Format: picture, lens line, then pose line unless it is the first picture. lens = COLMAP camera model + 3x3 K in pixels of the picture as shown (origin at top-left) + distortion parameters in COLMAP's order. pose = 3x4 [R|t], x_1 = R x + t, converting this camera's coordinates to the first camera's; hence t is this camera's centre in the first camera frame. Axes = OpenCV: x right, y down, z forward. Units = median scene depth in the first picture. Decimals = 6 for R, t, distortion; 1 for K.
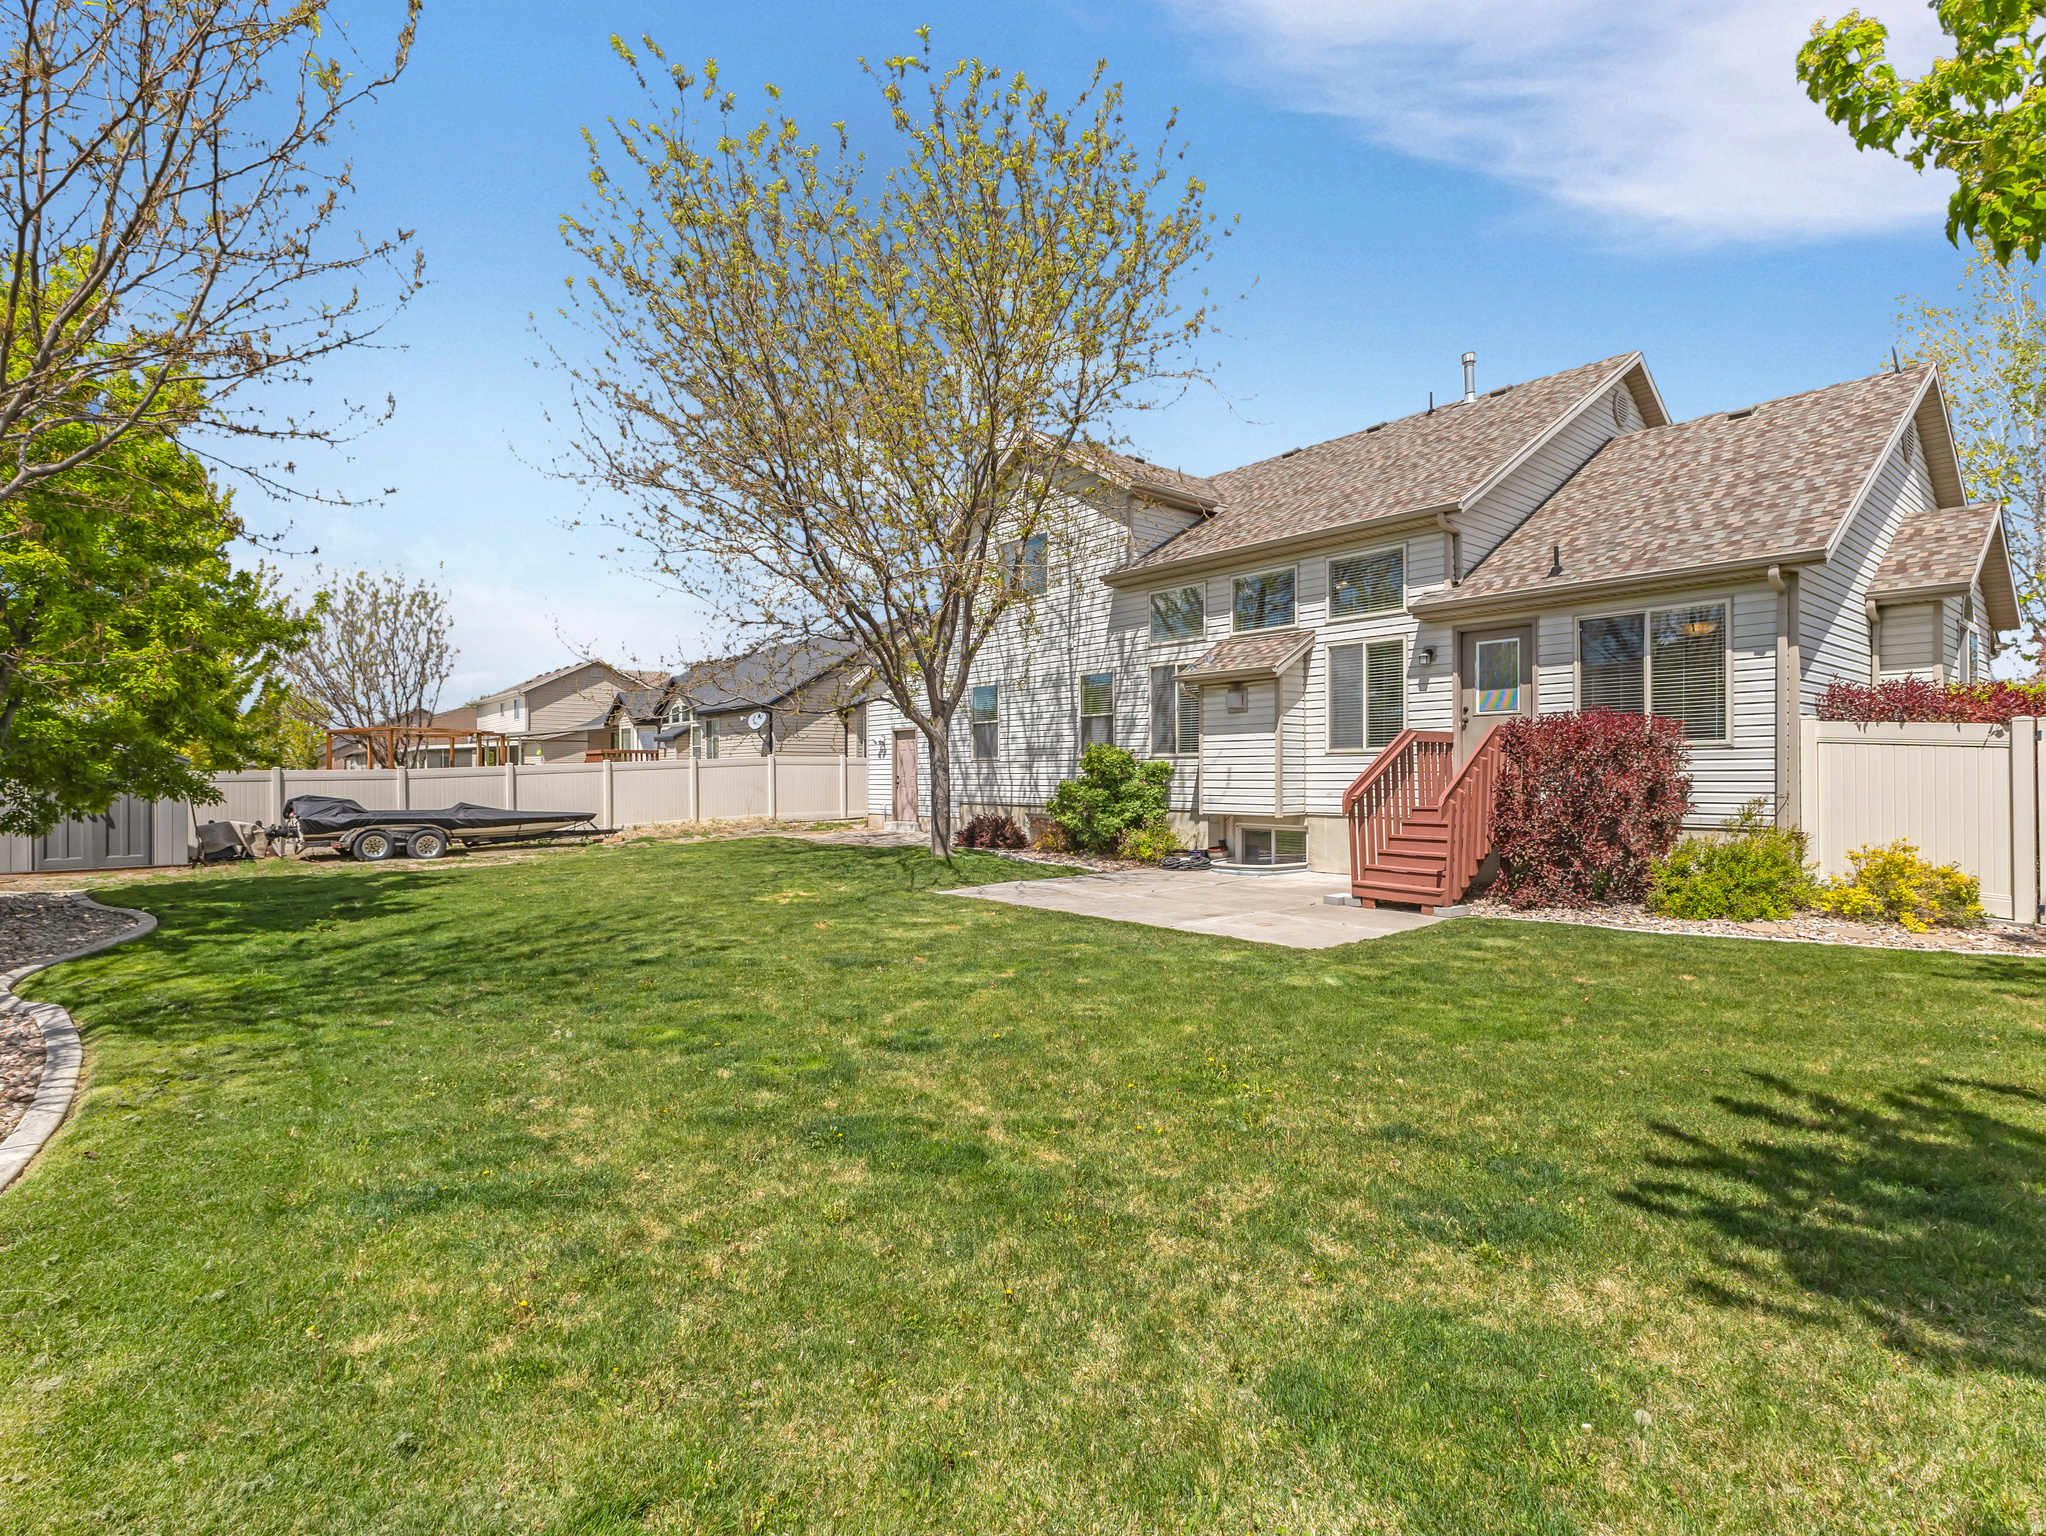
lens RADIAL K [[1001.1, 0, 1031.6], [0, 1001.1, 770.1], [0, 0, 1]] dist [0.006967, -0.000350]
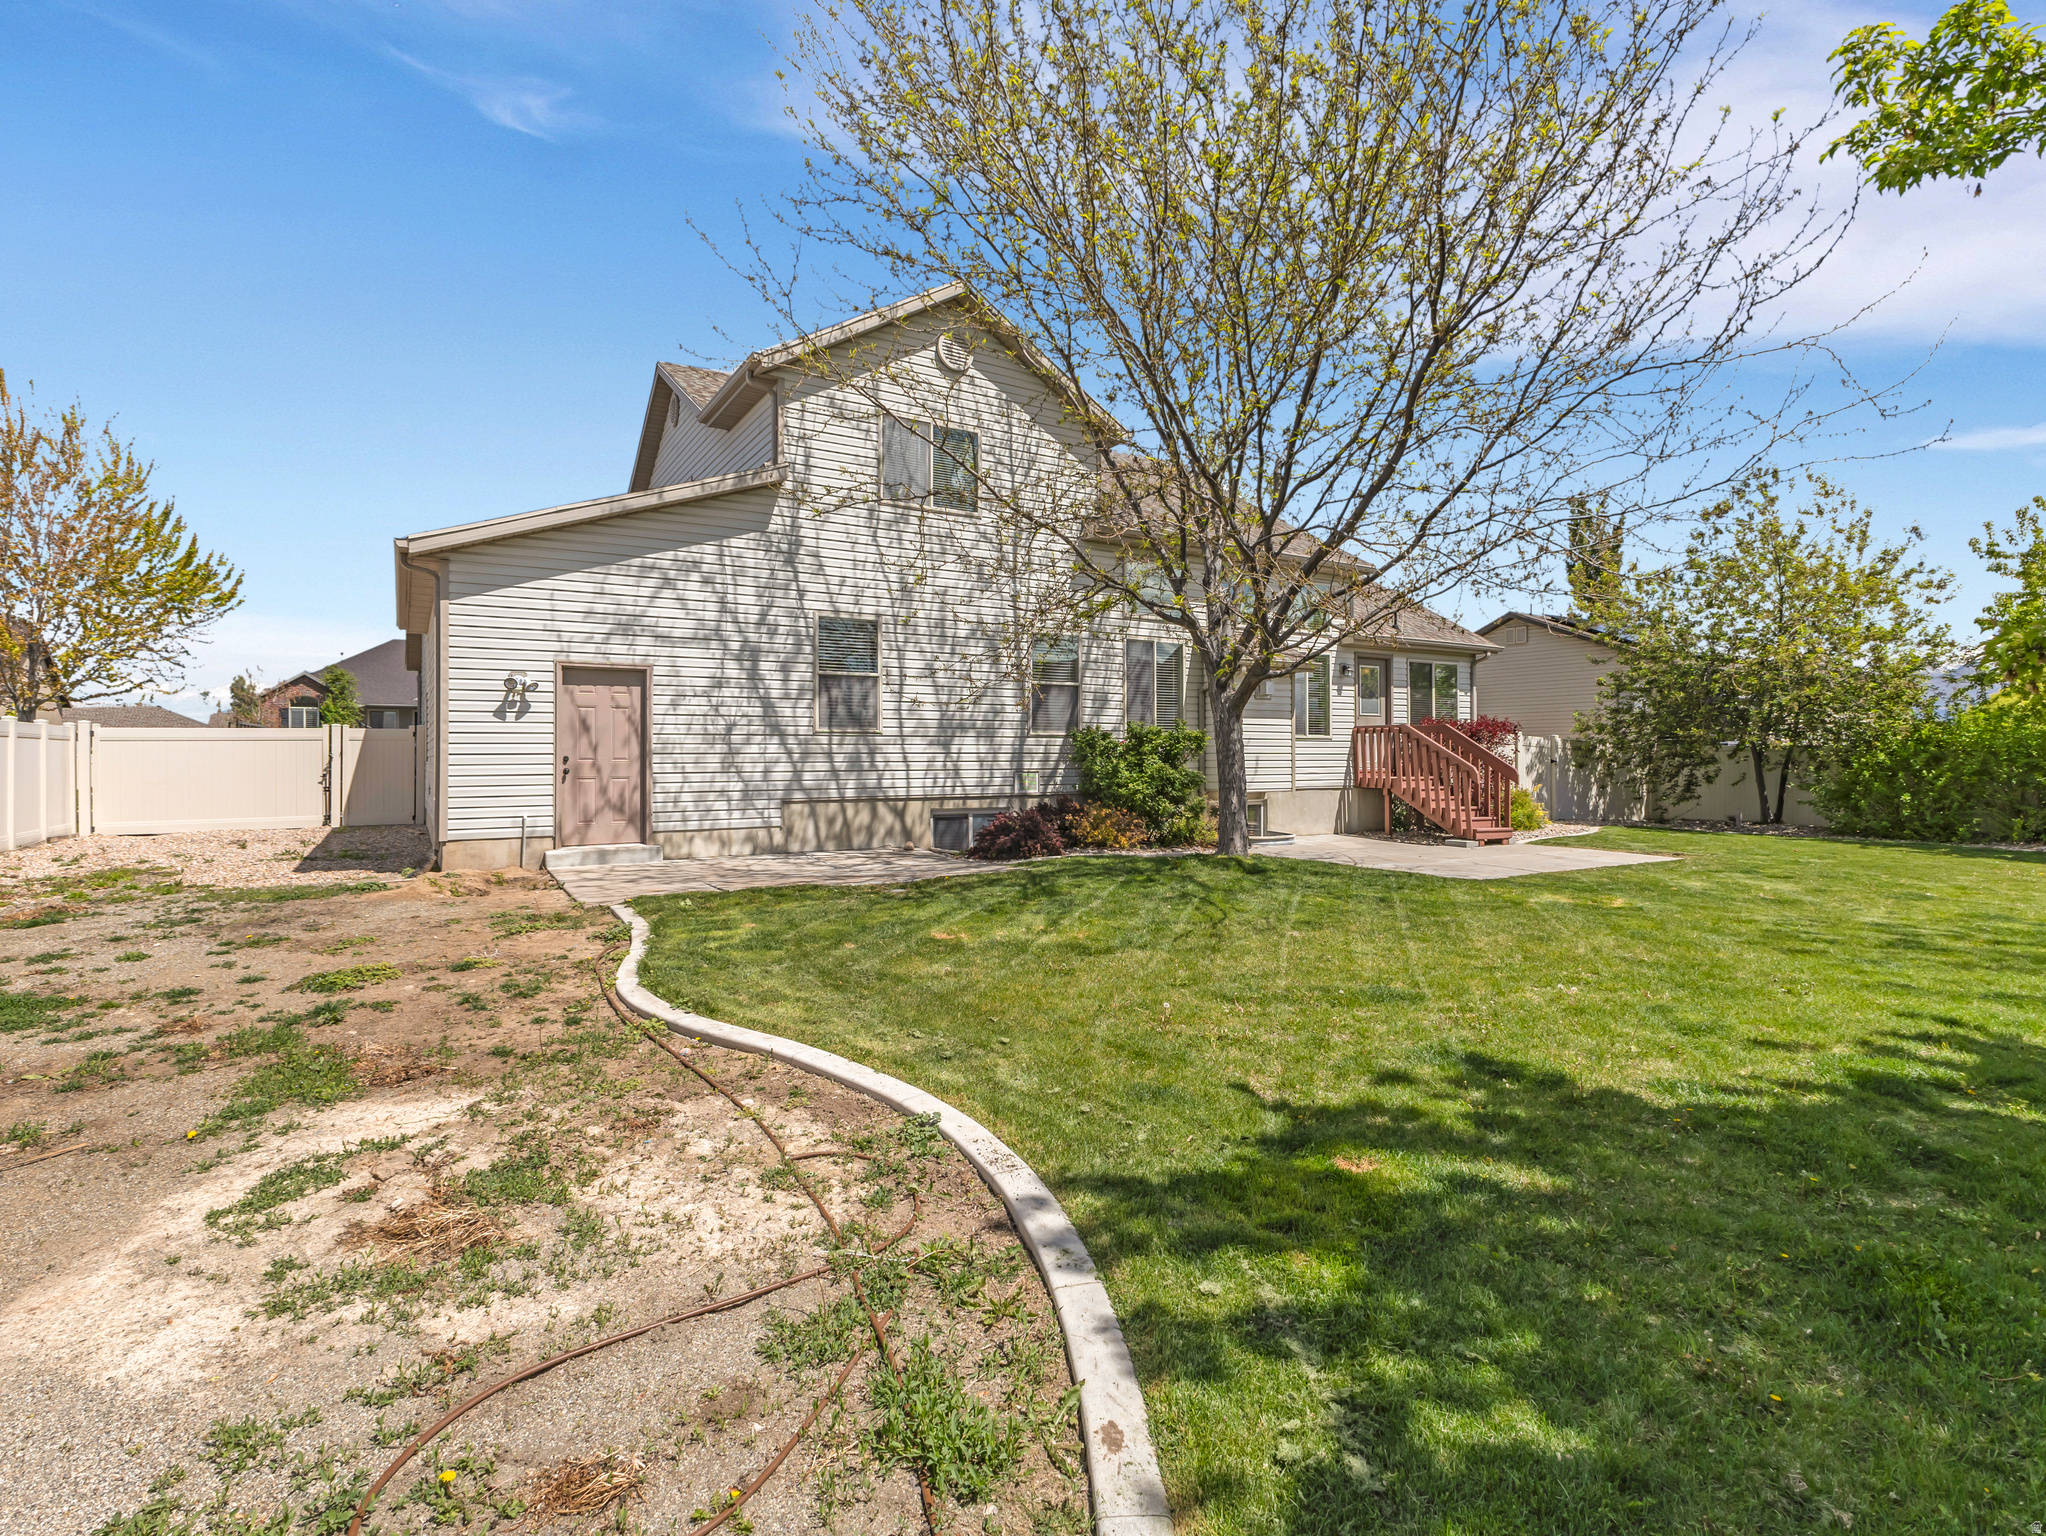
lens RADIAL K [[1001.1, 0, 1026.1], [0, 1001.1, 761.8], [0, 0, 1]] dist [0.006967, -0.000350]
pose [[0.160232, 0.005290, 0.987065, -0.883057], [-0.000529, 0.999986, -0.005273, 0.016550], [-0.987079, 0.000323, 0.160233, 1.036599]]
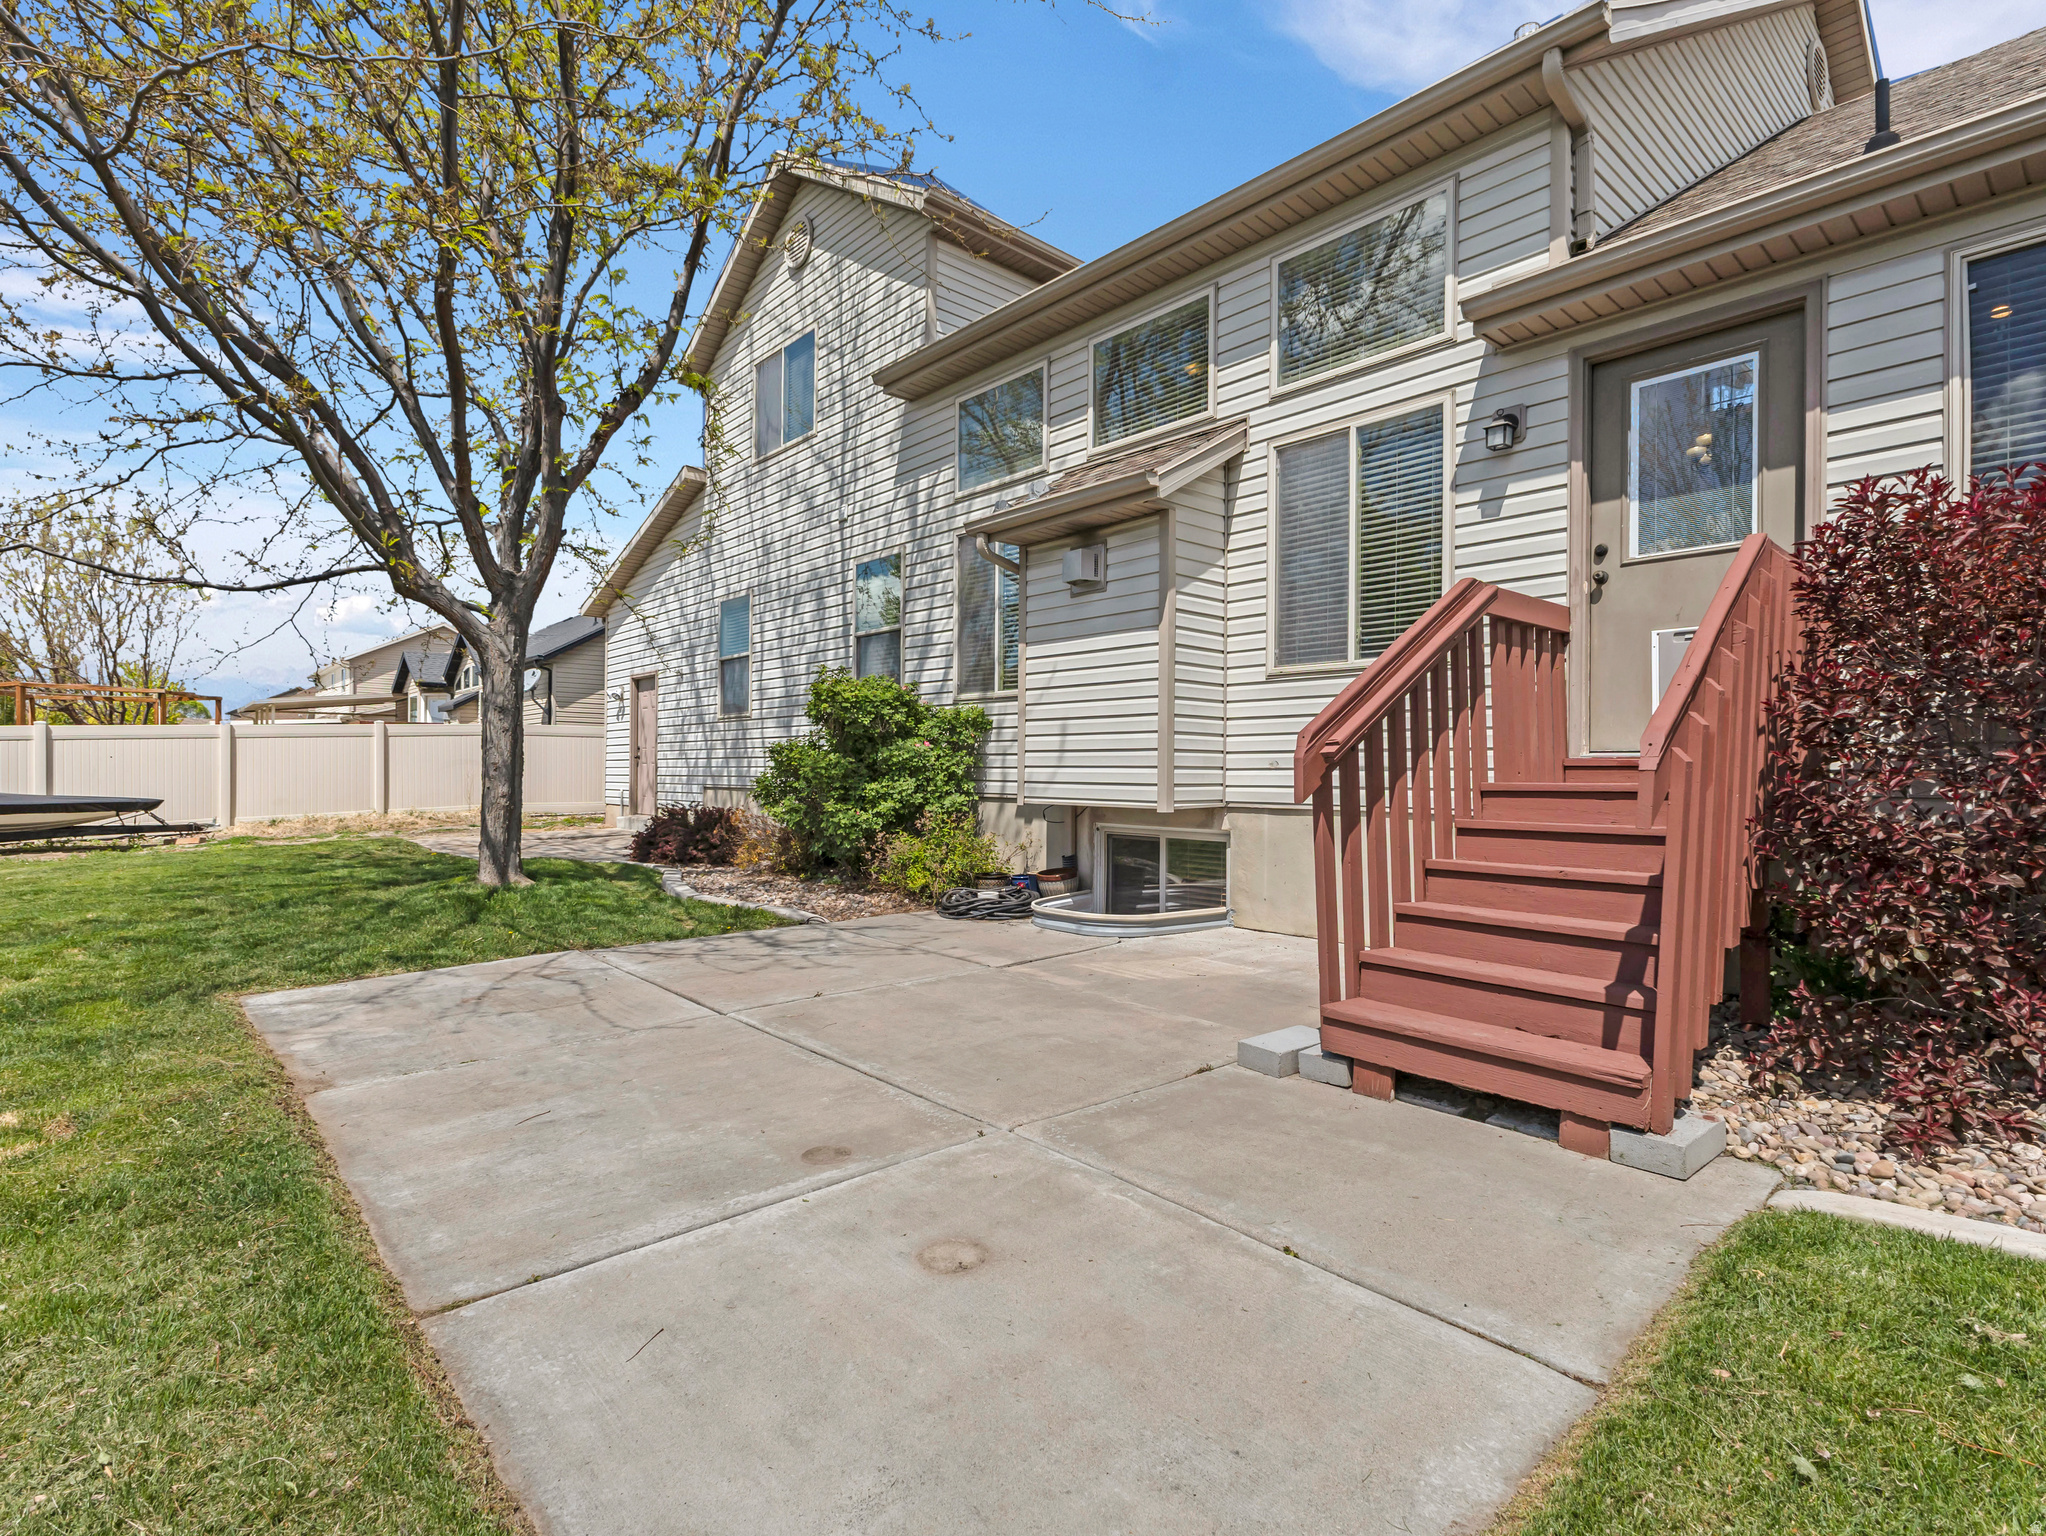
lens RADIAL K [[1001.1, 0, 1020.1], [0, 1001.1, 769.3], [0, 0, 1]] dist [0.006967, -0.000350]
pose [[0.999770, 0.009957, 0.018993, 0.158226], [-0.009993, 0.999948, 0.001828, 0.025291], [-0.018974, -0.002018, 0.999818, 0.498082]]
